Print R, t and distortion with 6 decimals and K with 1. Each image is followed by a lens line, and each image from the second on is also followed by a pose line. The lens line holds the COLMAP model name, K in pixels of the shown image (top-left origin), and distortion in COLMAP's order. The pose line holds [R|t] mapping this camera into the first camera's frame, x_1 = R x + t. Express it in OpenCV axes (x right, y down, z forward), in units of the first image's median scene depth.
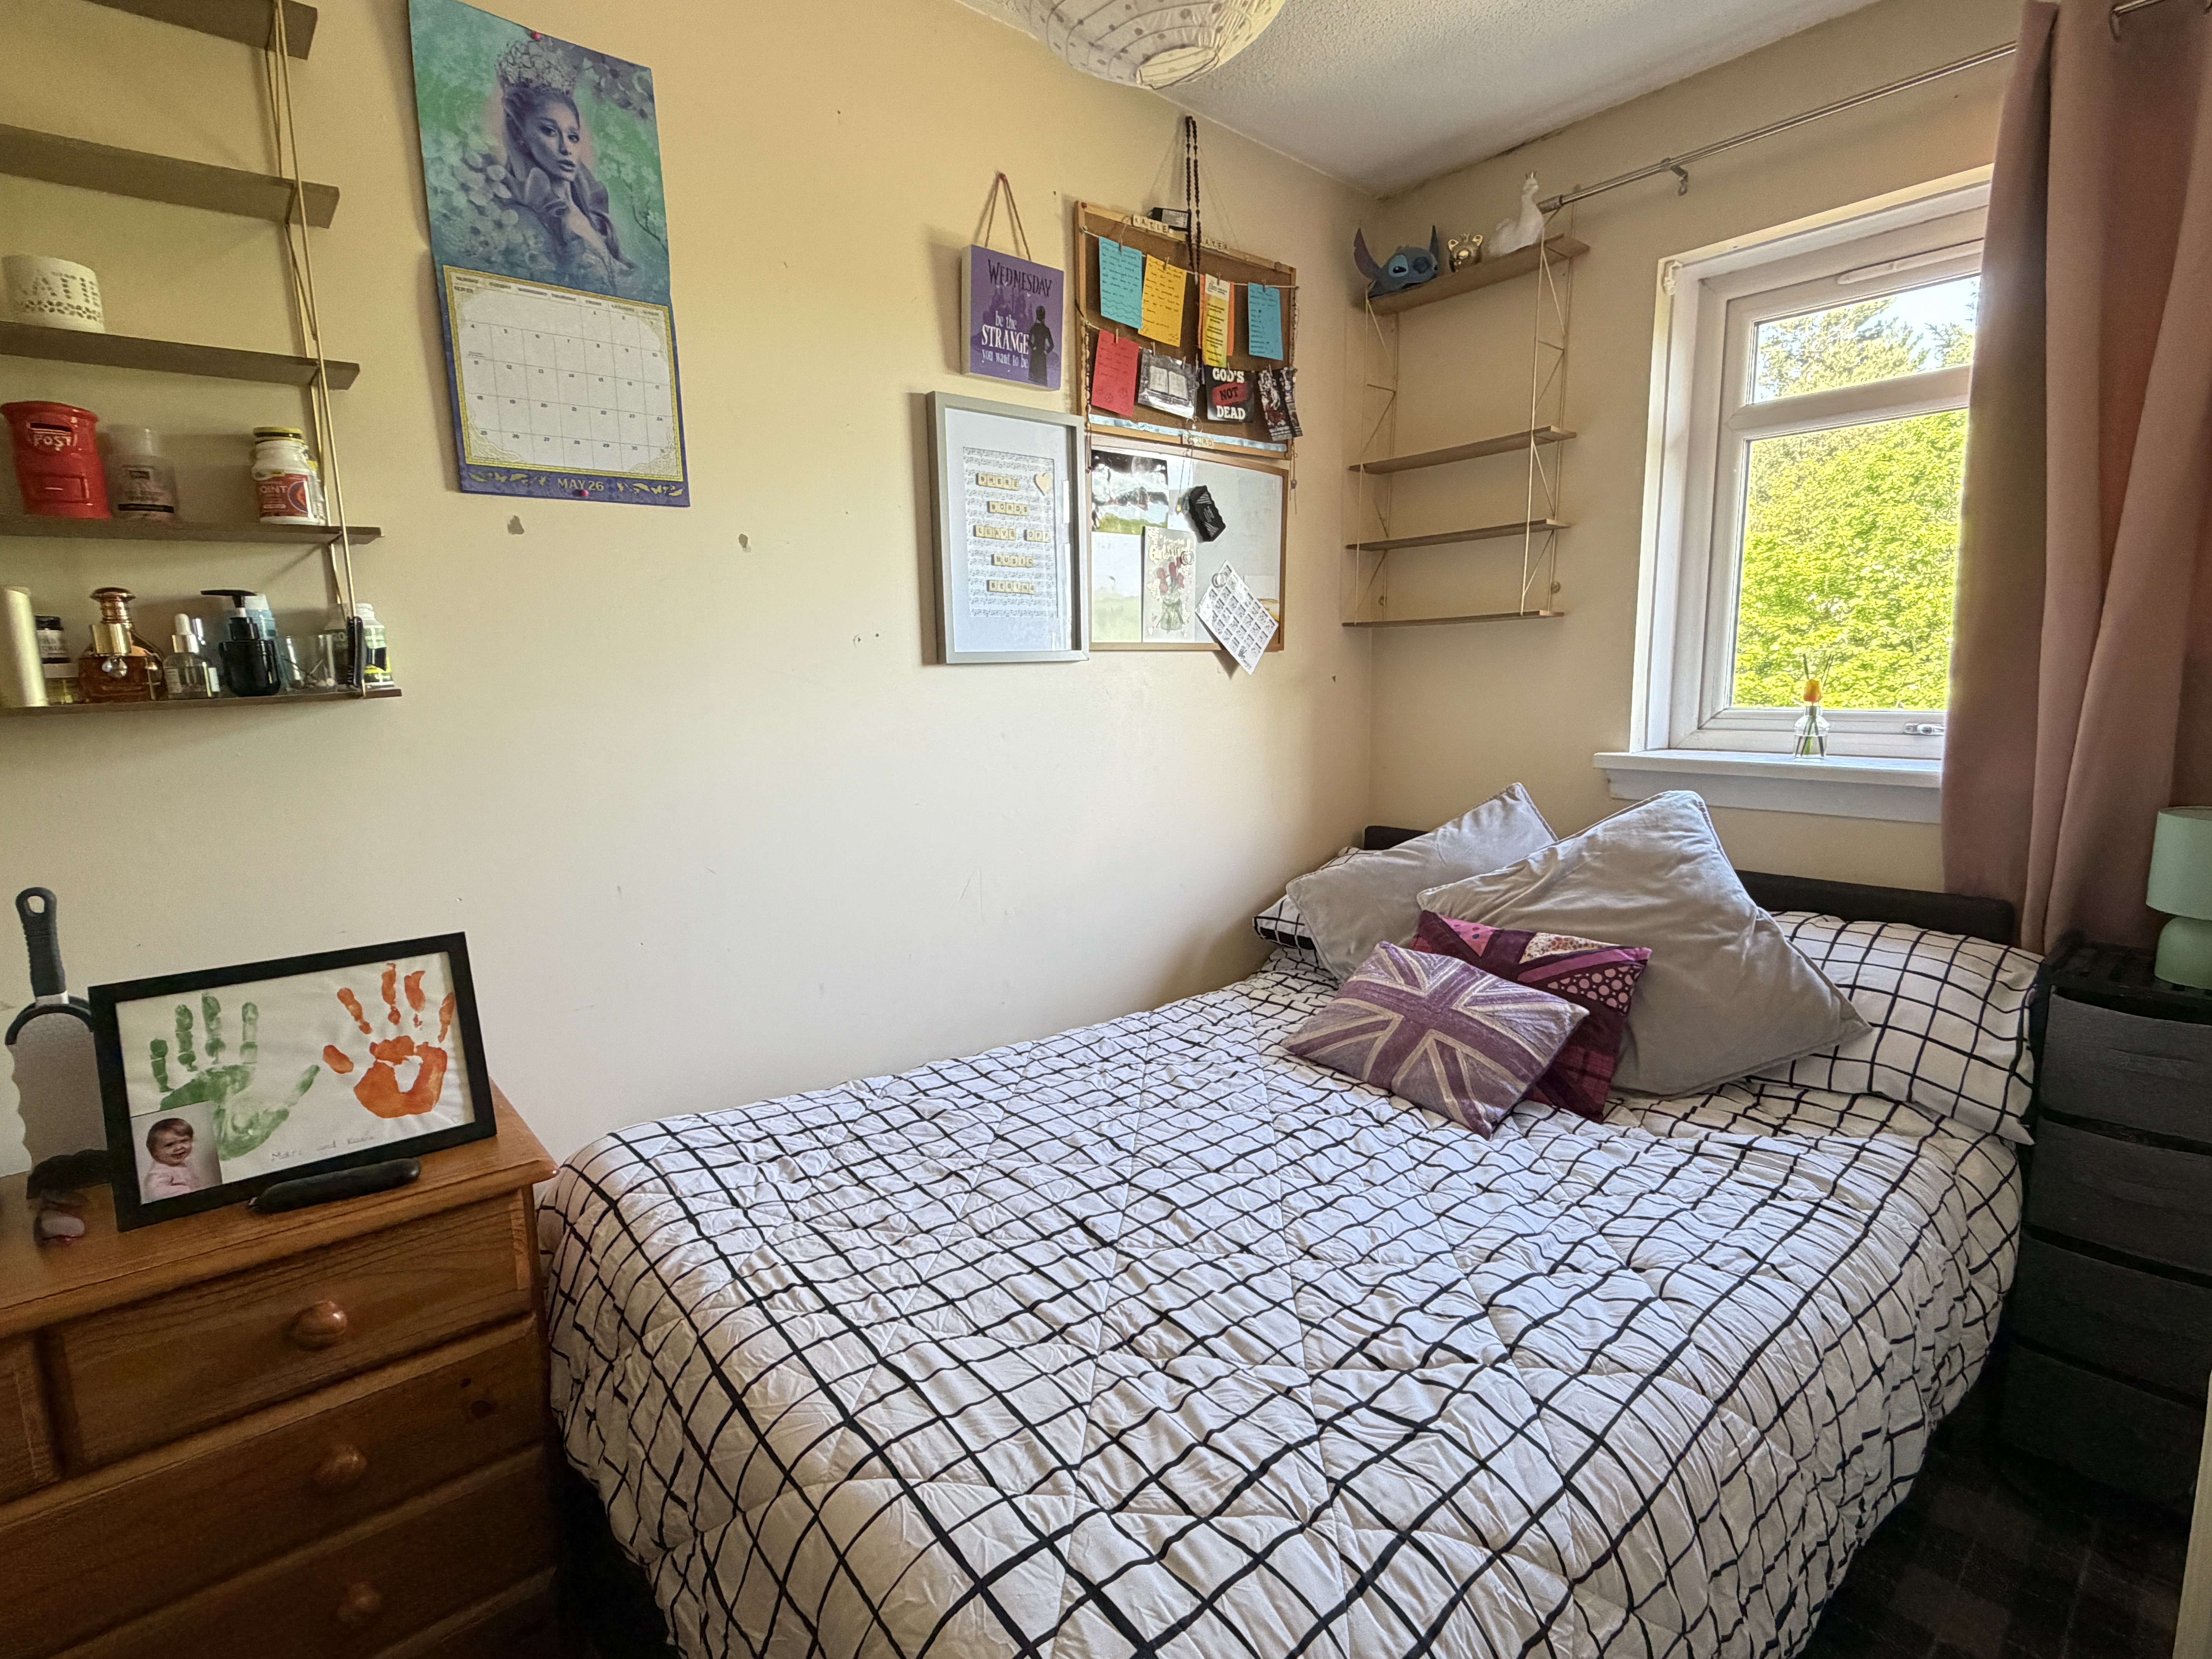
lens RADIAL K [[1059.2, 0, 1104.3], [0, 1059.2, 828.1], [0, 0, 1]] dist [0.001525, -0.000069]
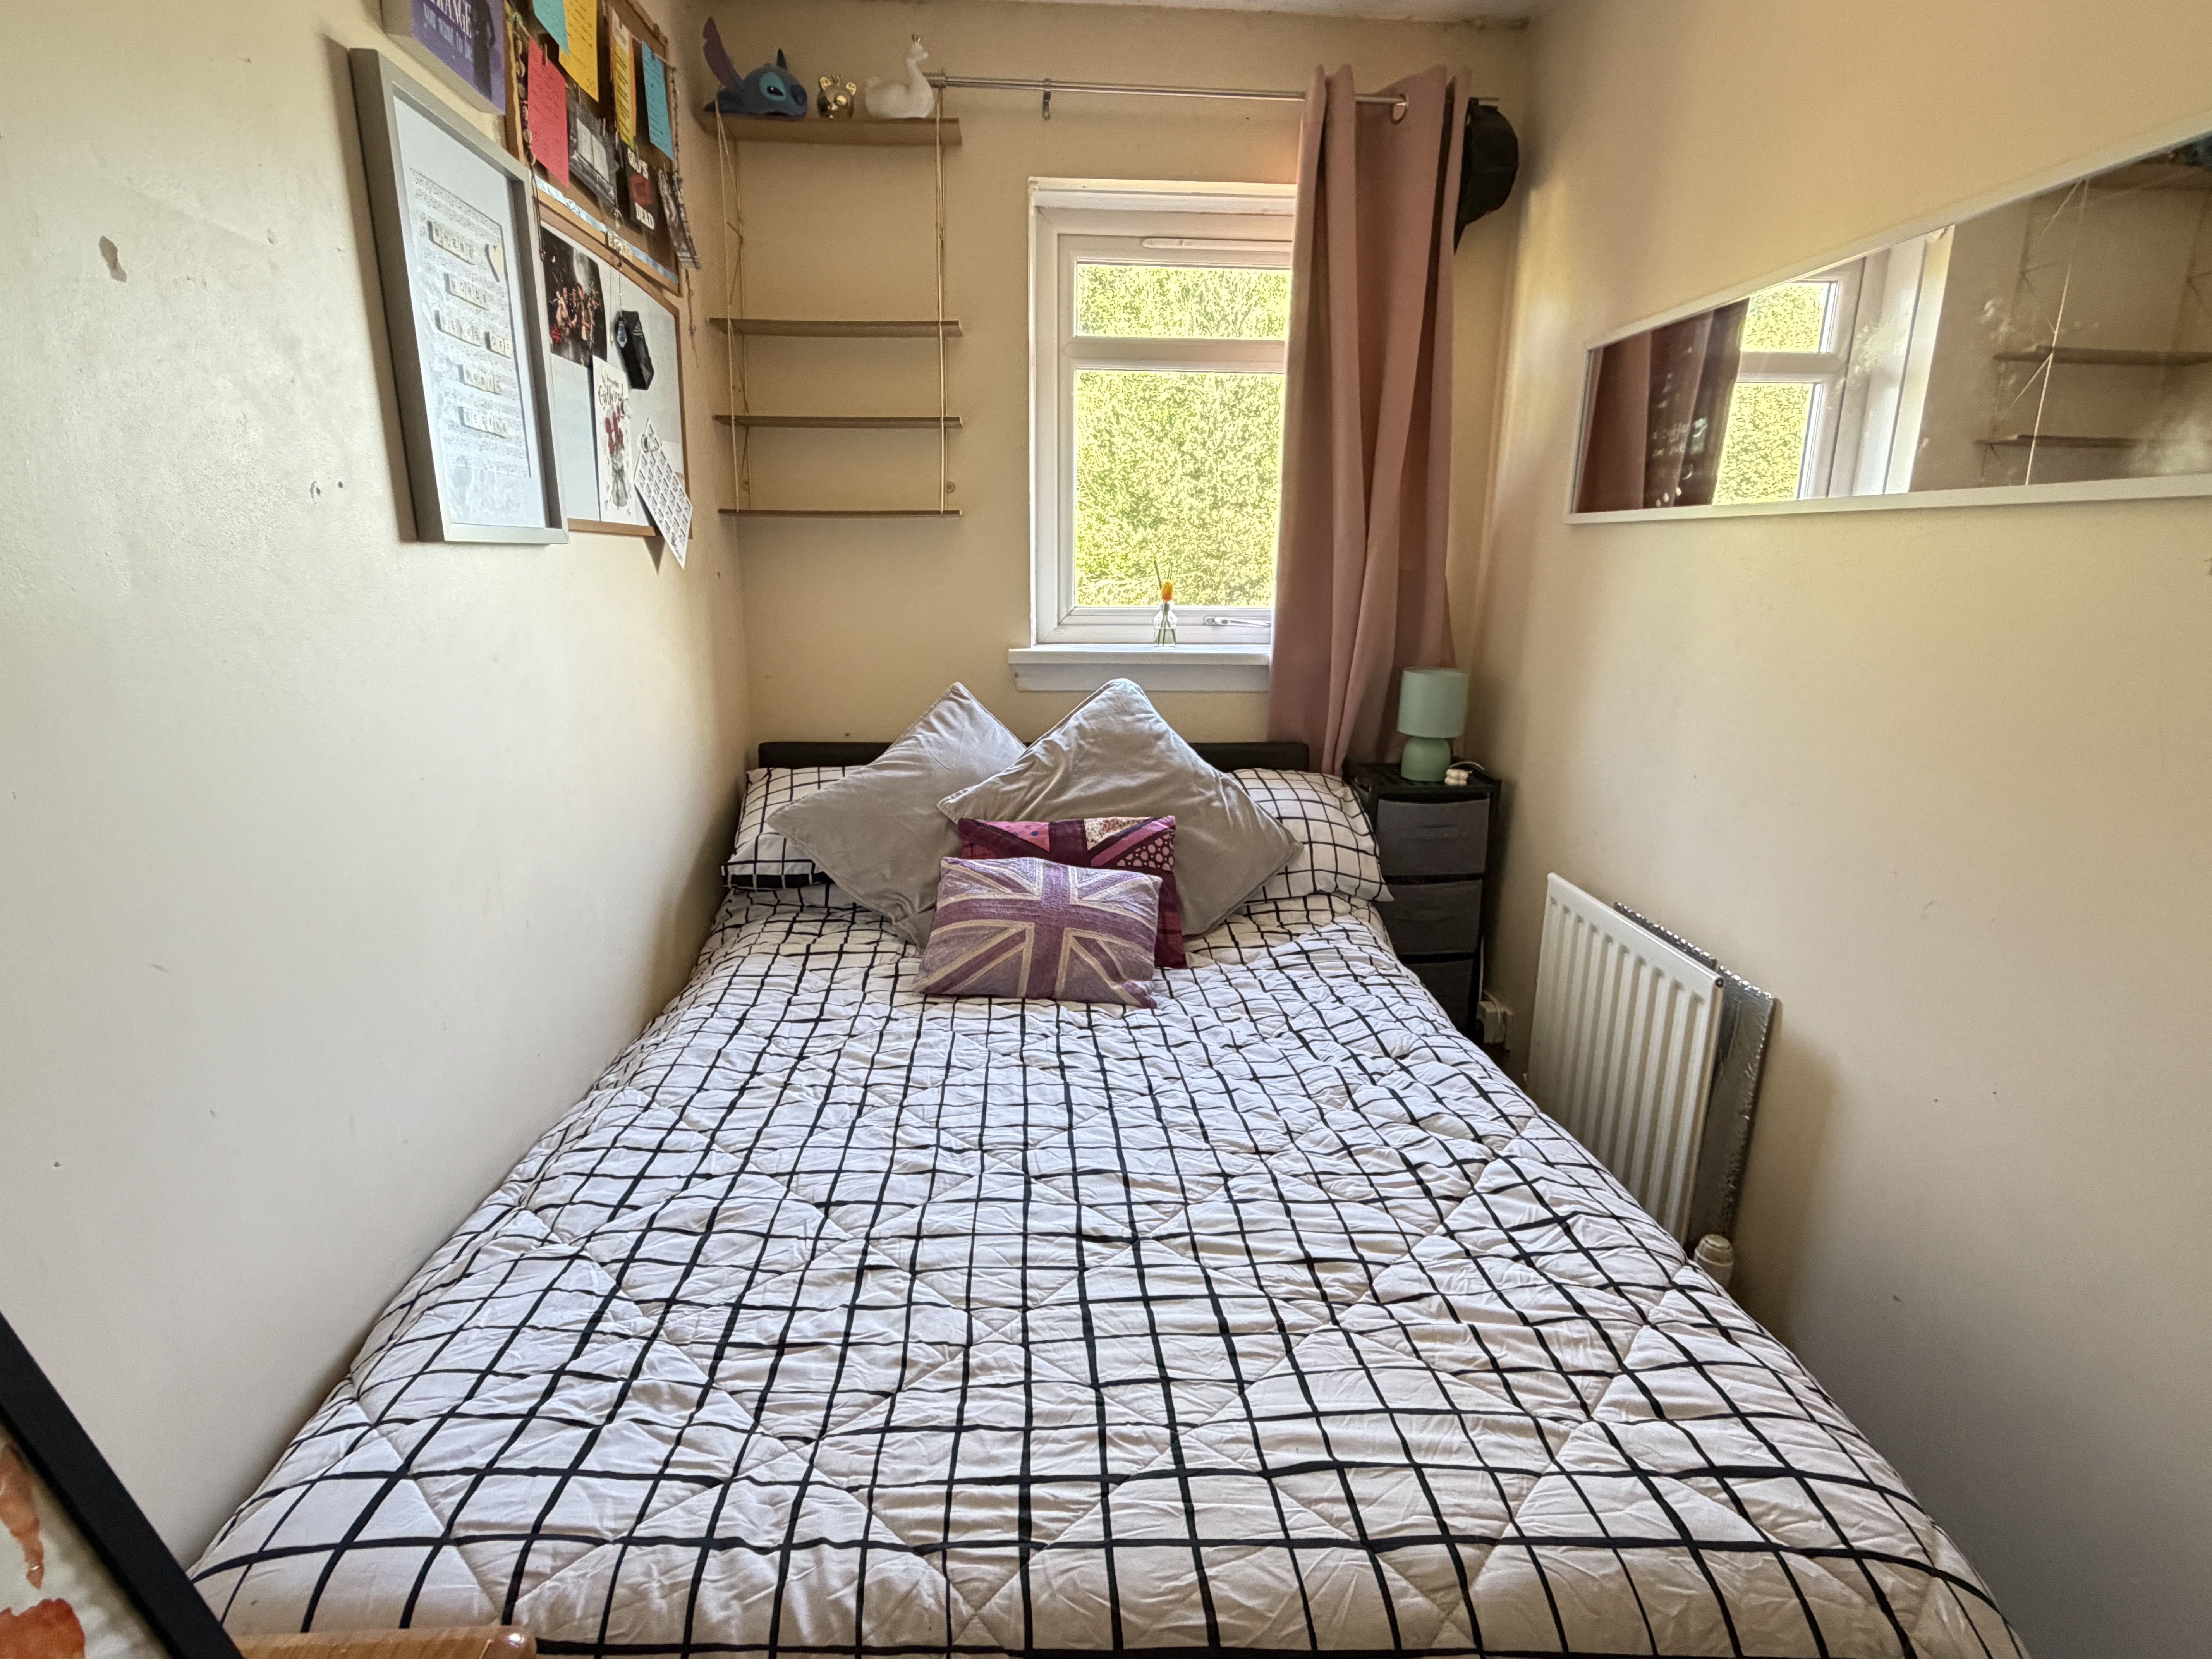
lens RADIAL K [[1059.2, 0, 1104.3], [0, 1059.2, 828.1], [0, 0, 1]] dist [0.001525, -0.000069]
pose [[0.608428, -0.170776, 0.775017, -0.448370], [0.098900, 0.985276, 0.139465, -0.044076], [-0.787423, -0.008206, 0.616359, 0.349918]]
